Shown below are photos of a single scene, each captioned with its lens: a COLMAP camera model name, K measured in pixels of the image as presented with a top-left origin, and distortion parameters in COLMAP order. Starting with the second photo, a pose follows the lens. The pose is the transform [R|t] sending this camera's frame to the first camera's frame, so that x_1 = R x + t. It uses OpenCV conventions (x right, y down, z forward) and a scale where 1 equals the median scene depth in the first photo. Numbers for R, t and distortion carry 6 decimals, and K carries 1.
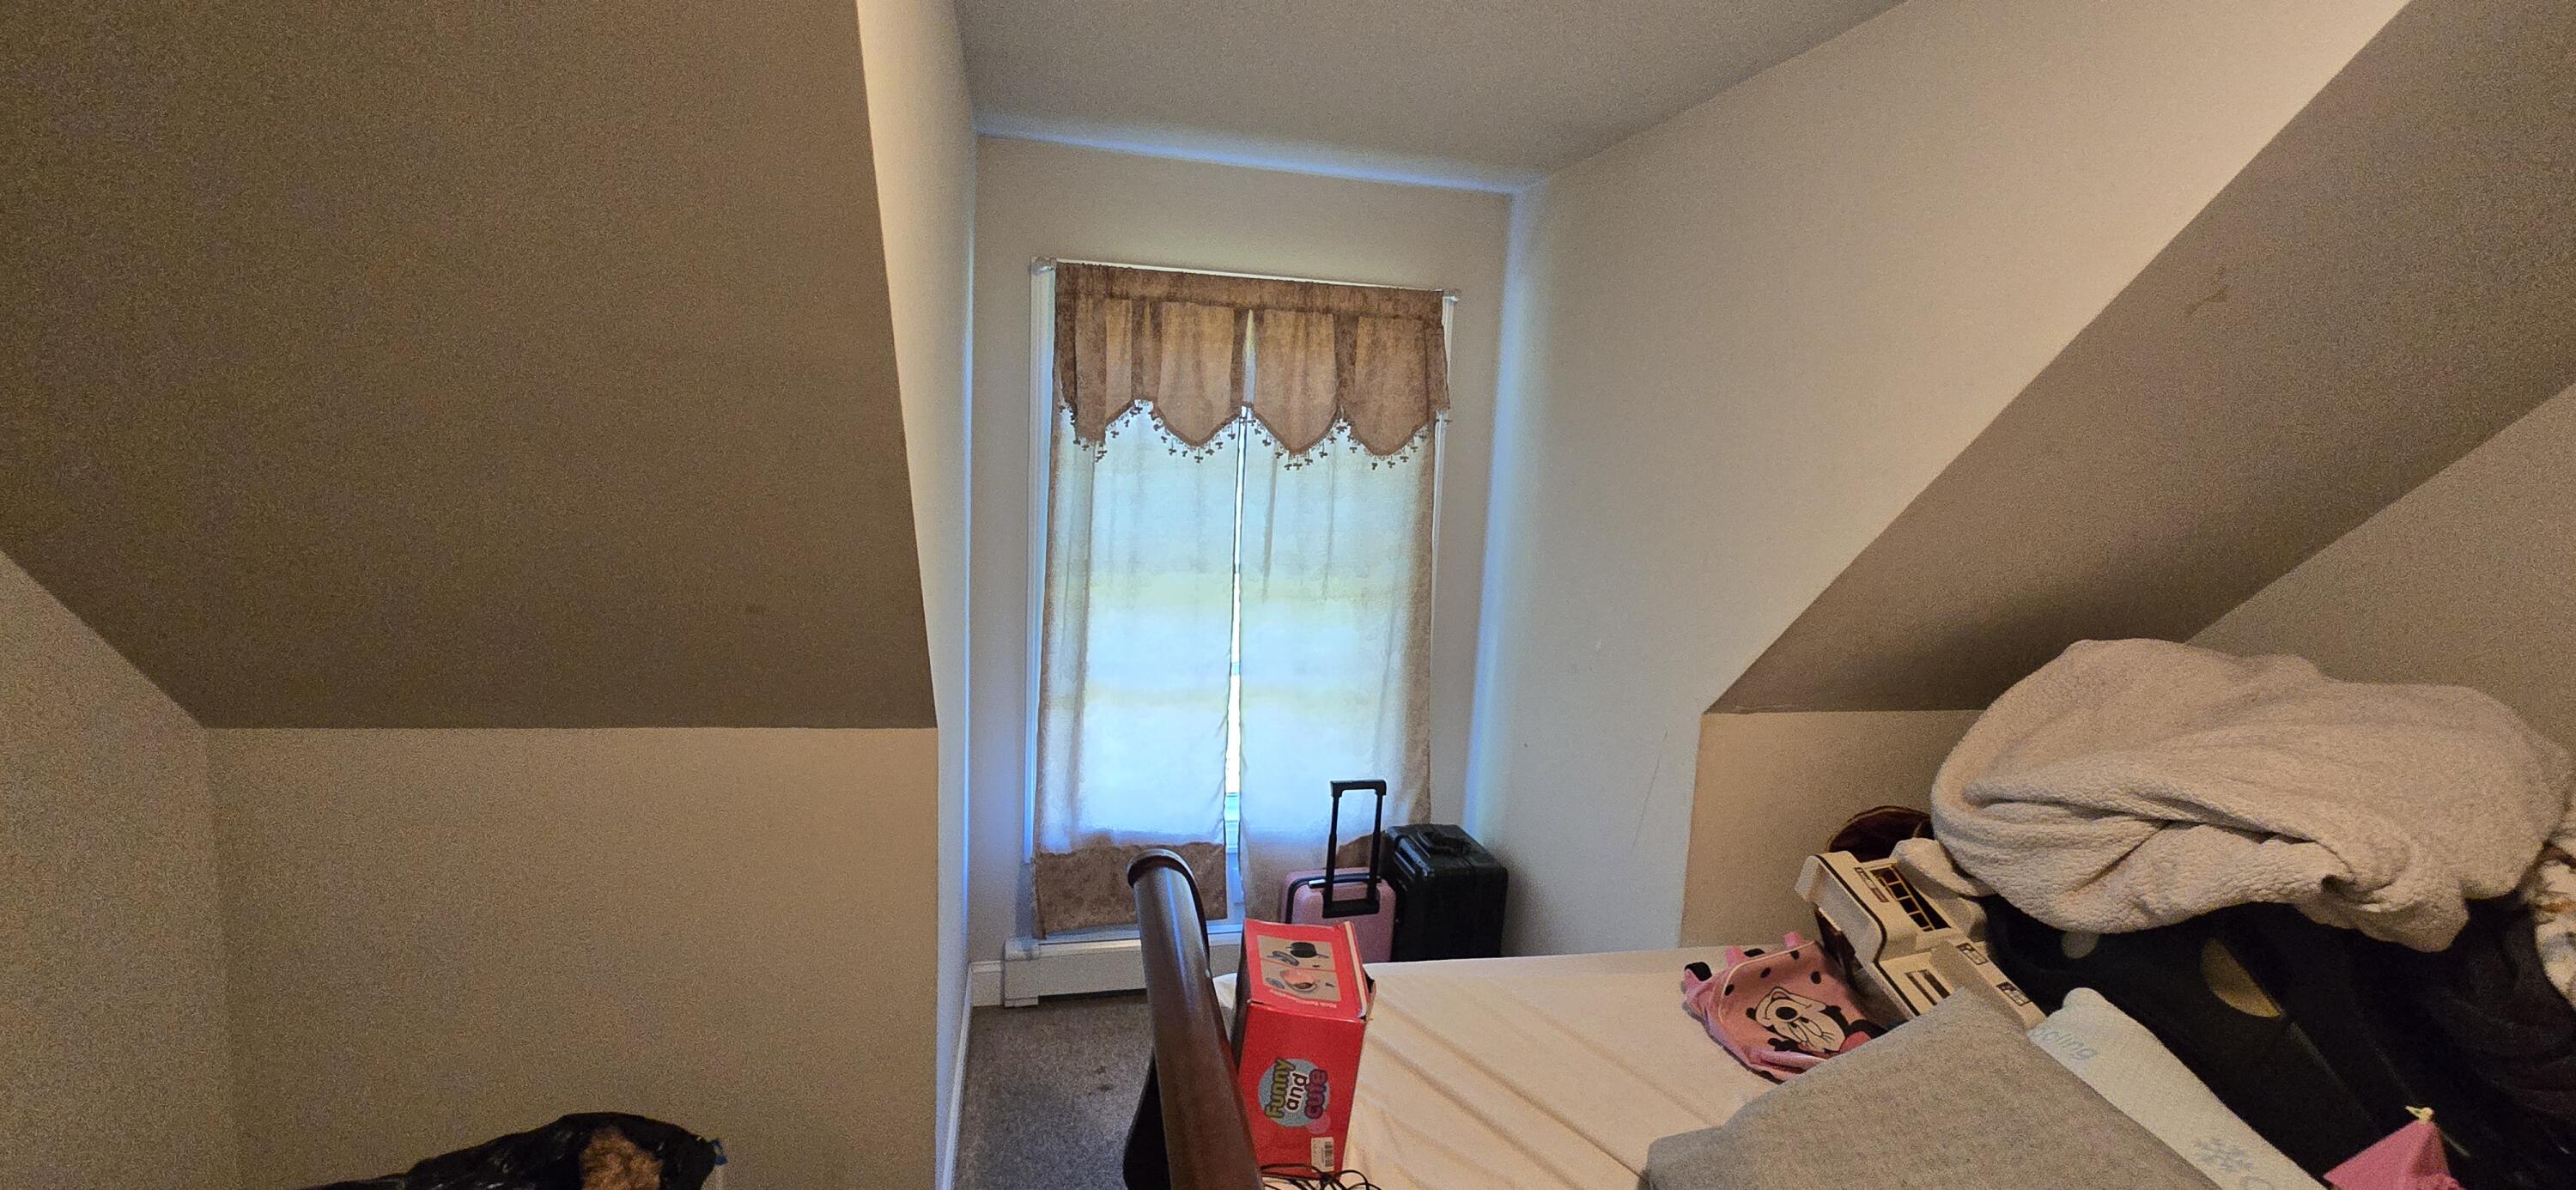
lens RADIAL K [[1061.5, 0, 1286.7], [0, 1061.5, 593.2], [0, 0, 1]] dist [0.003105, 0.000156]
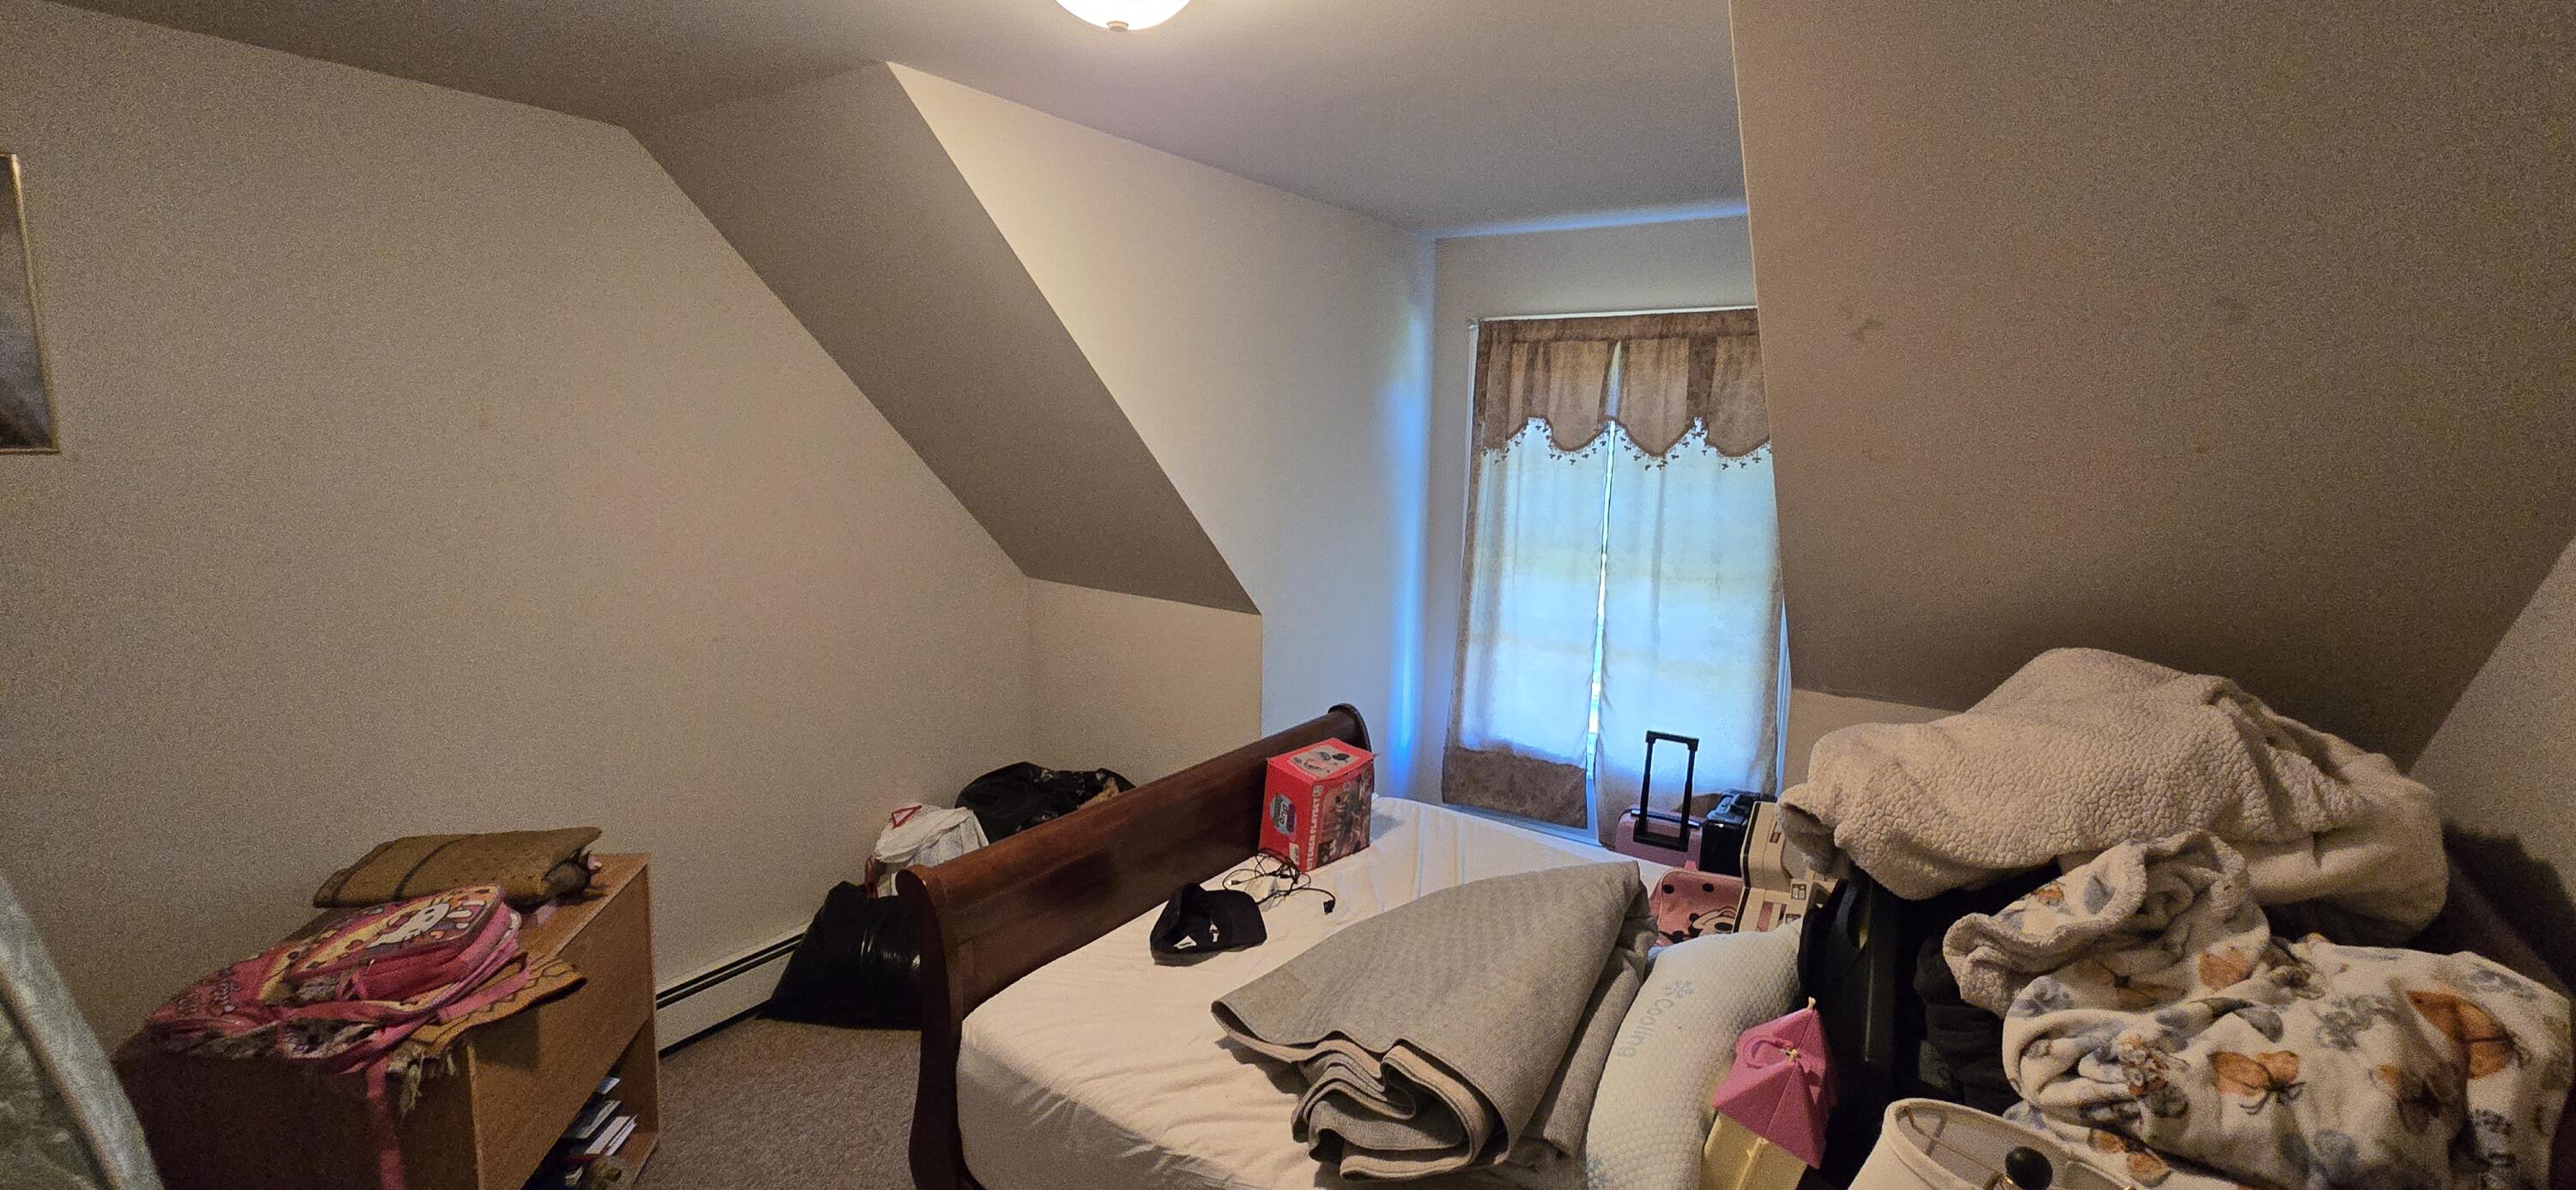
lens RADIAL K [[1061.5, 0, 1287.4], [0, 1061.5, 593.2], [0, 0, 1]] dist [0.003105, 0.000156]
pose [[0.678943, 0.084979, -0.729257, 0.627443], [-0.080649, 0.995900, 0.040965, 0.007106], [0.729748, 0.031001, 0.683013, -0.122375]]
